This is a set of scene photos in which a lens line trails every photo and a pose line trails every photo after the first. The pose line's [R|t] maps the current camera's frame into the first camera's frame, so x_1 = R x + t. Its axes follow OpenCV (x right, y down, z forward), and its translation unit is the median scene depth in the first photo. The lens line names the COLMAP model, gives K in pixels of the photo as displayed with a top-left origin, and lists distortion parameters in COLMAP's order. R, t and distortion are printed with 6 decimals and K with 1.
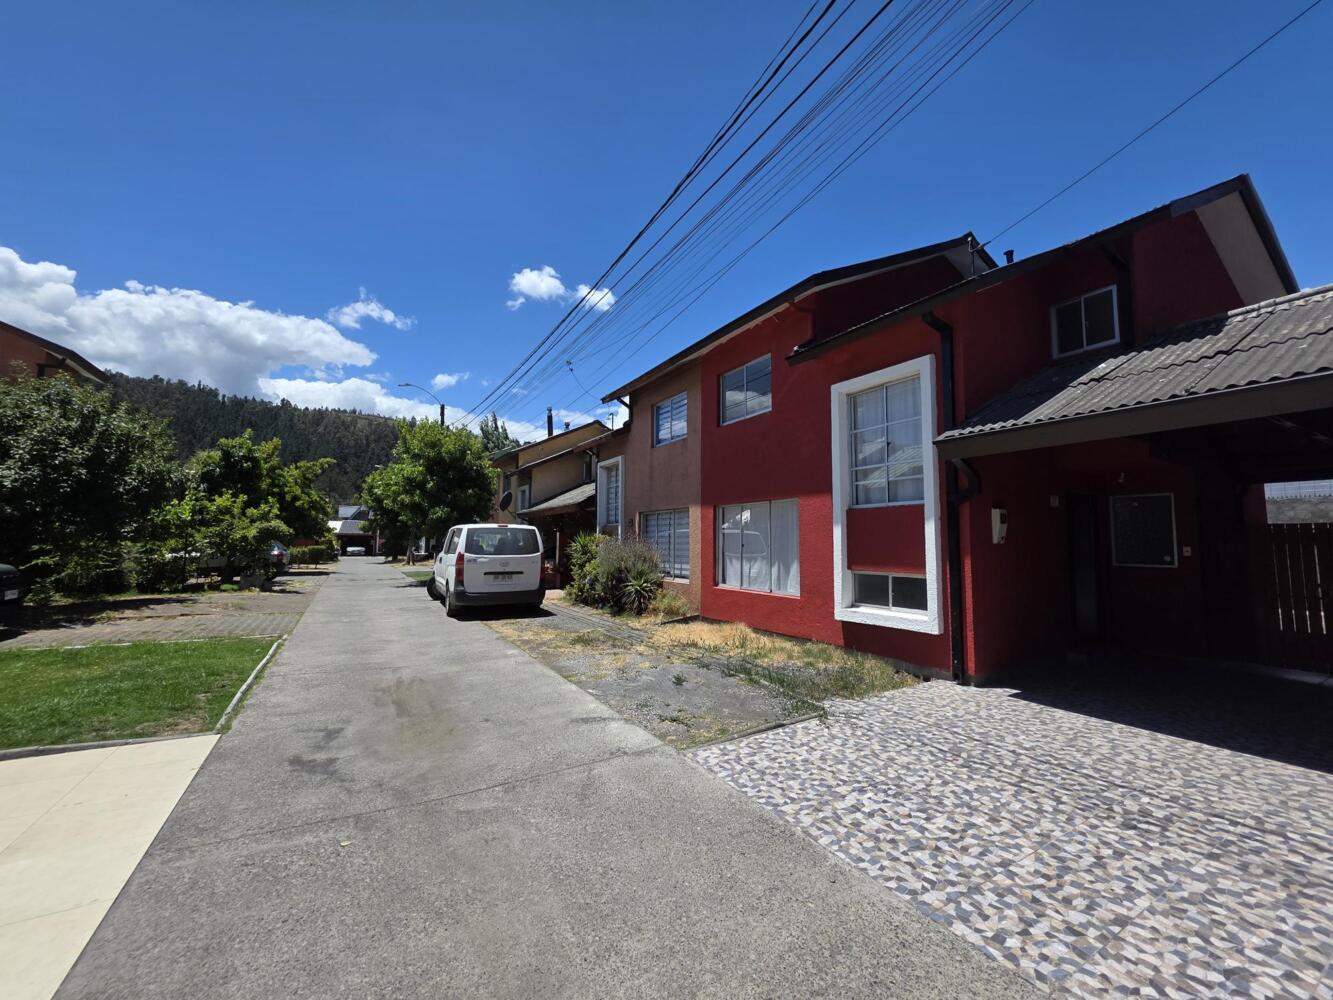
lens RADIAL K [[528.3, 0, 666.9], [0, 528.3, 499.0], [0, 0, 1]] dist [-0.000258, 0.000091]
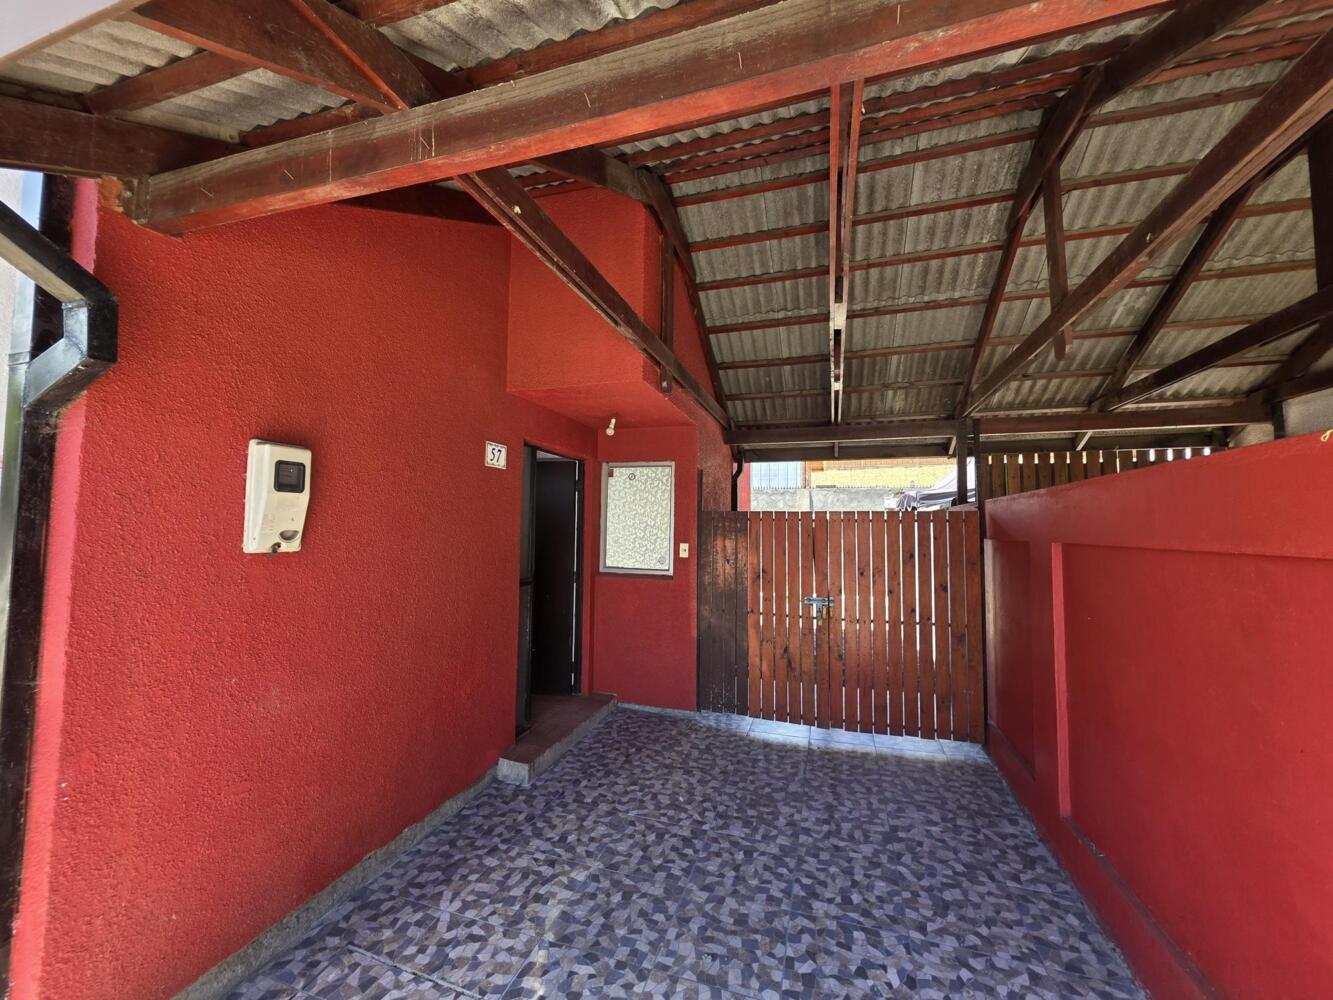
lens RADIAL K [[535.8, 0, 665.3], [0, 535.8, 503.5], [0, 0, 1]] dist [0.000468, 0.000200]
pose [[0.739550, 0.032127, 0.672334, 0.559483], [-0.062715, 0.997804, 0.021305, 0.030026], [-0.670173, -0.057921, 0.739941, 0.568009]]
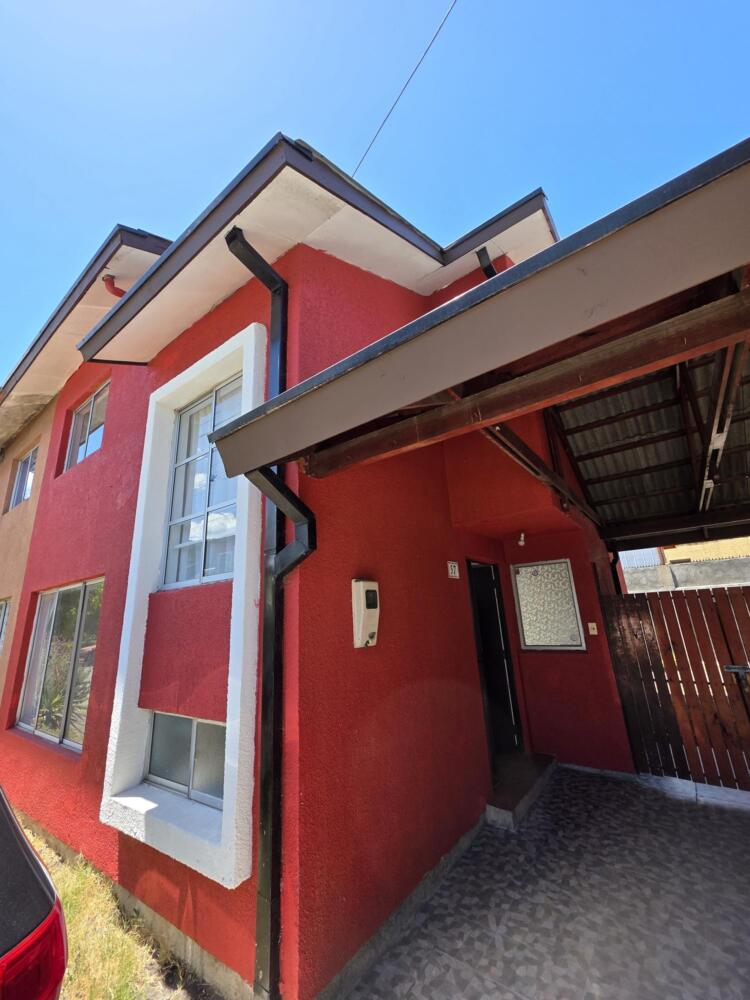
lens RADIAL K [[402.6, 0, 376.0], [0, 402.6, 500.4], [0, 0, 1]] dist [0.001346, 0.000841]
pose [[0.919368, 0.050935, 0.390086, 0.449067], [0.029865, 0.979684, -0.198310, 0.017952], [-0.392263, 0.193970, 0.899170, 0.569311]]
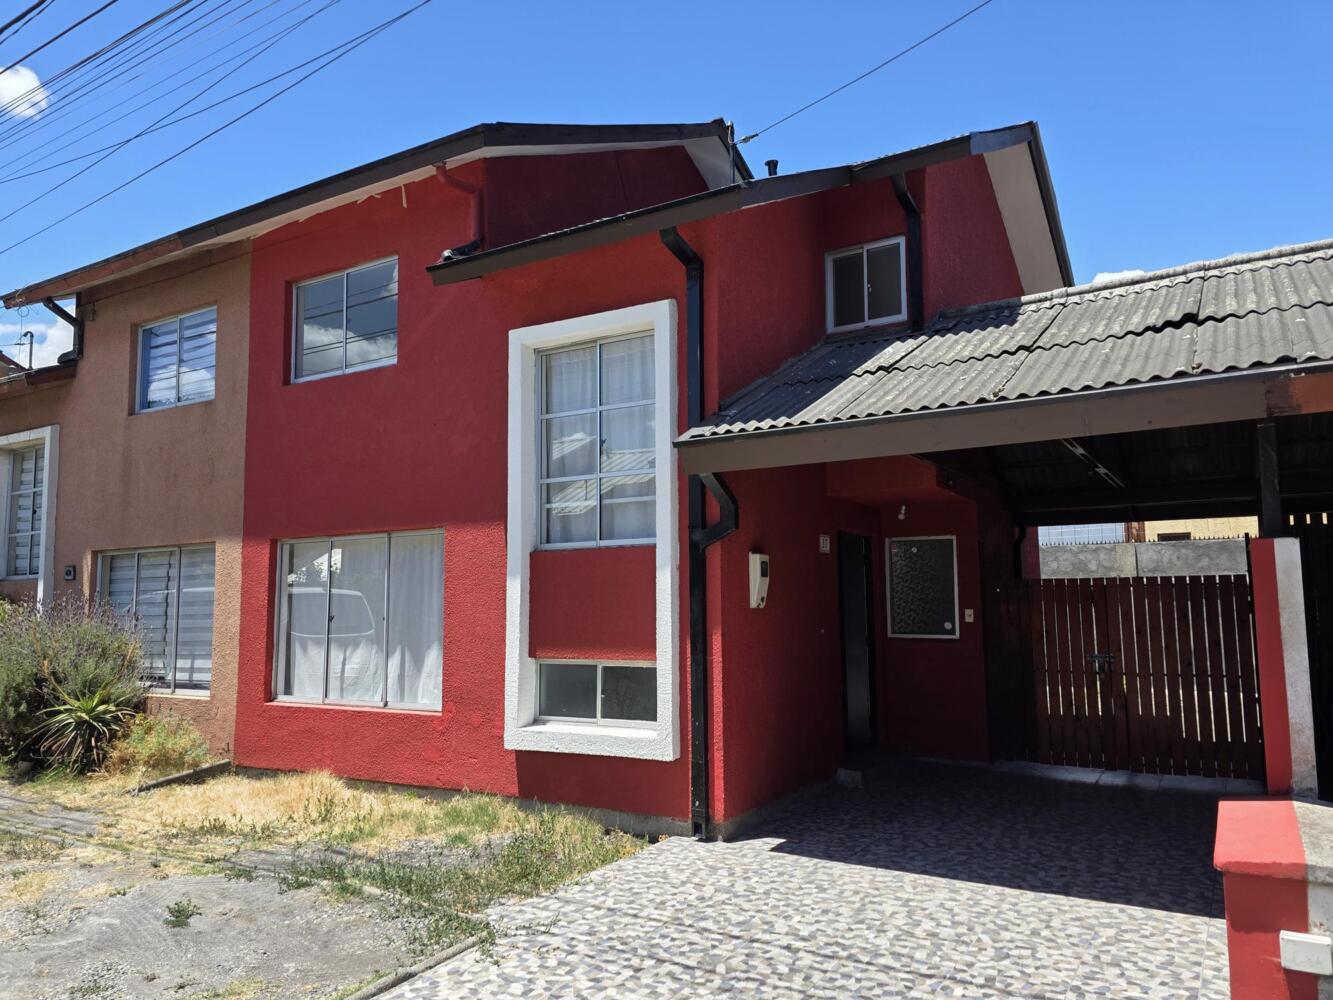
lens RADIAL K [[926.3, 0, 667.5], [0, 926.3, 520.9], [0, 0, 1]] dist [0.088056, -0.083770]
pose [[0.880522, 0.030574, 0.473019, -0.003934], [-0.025325, 0.999527, -0.017462, 0.000600], [-0.473329, 0.003397, 0.880879, 0.057277]]
